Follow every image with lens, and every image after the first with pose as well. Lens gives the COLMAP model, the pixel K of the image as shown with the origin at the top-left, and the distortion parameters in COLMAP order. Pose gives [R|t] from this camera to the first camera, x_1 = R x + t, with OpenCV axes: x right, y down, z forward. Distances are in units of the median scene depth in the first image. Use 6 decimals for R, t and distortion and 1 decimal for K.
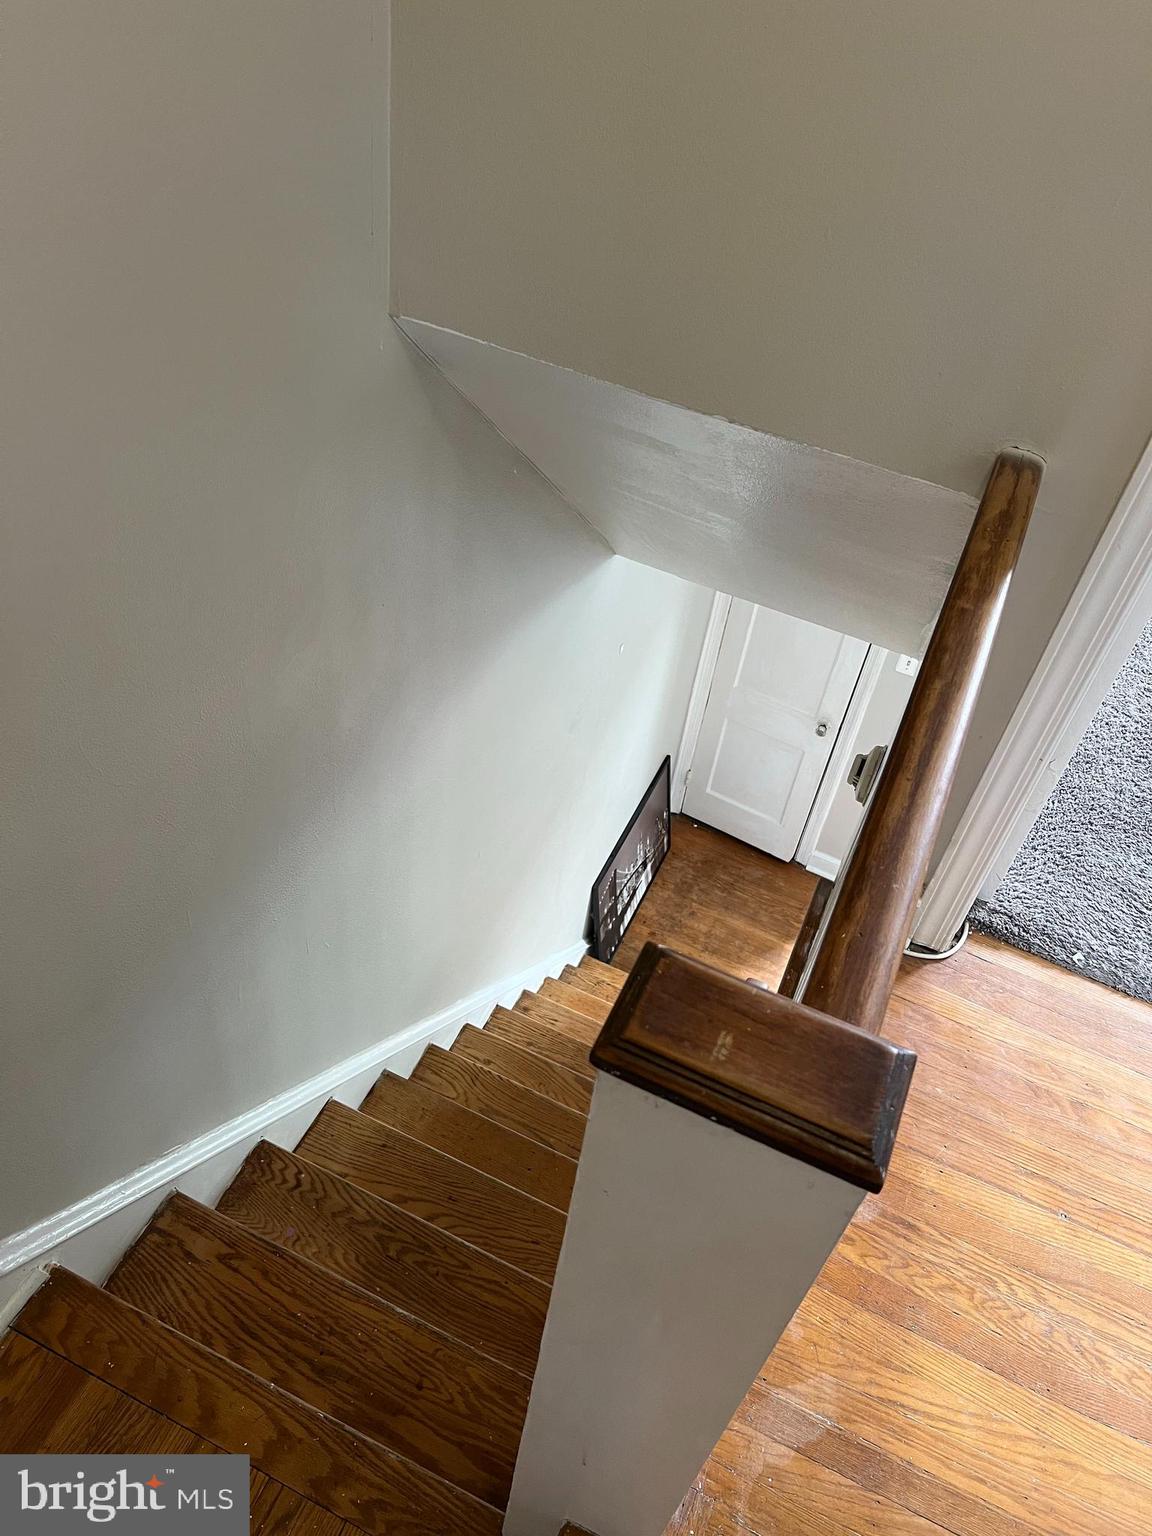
lens RADIAL K [[1174.0, 0, 576.0], [0, 1174.0, 768.0], [0, 0, 1]] dist [-0.004192, -0.001939]
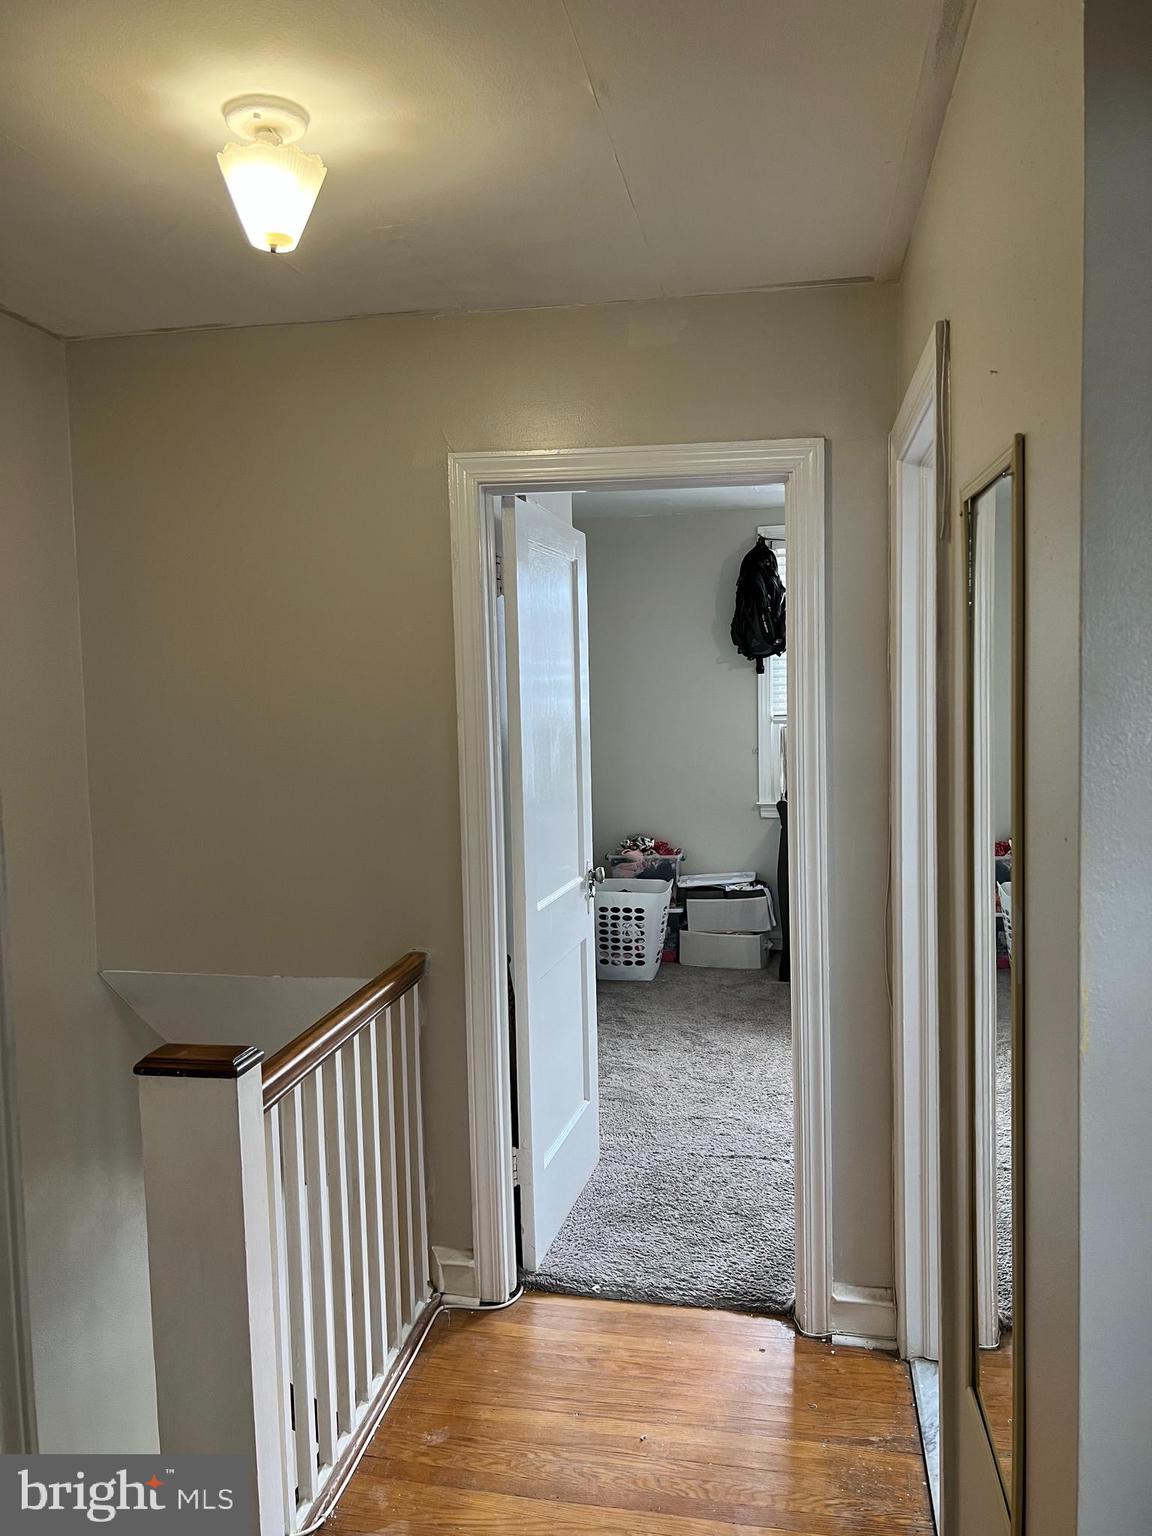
lens RADIAL K [[1158.6, 0, 576.0], [0, 1158.6, 768.0], [0, 0, 1]] dist [0.041446, -0.005277]
pose [[0.964762, -0.143587, 0.220492, 0.209398], [0.251200, 0.752016, -0.609401, 0.685609], [-0.078311, 0.643315, 0.761586, -0.670740]]
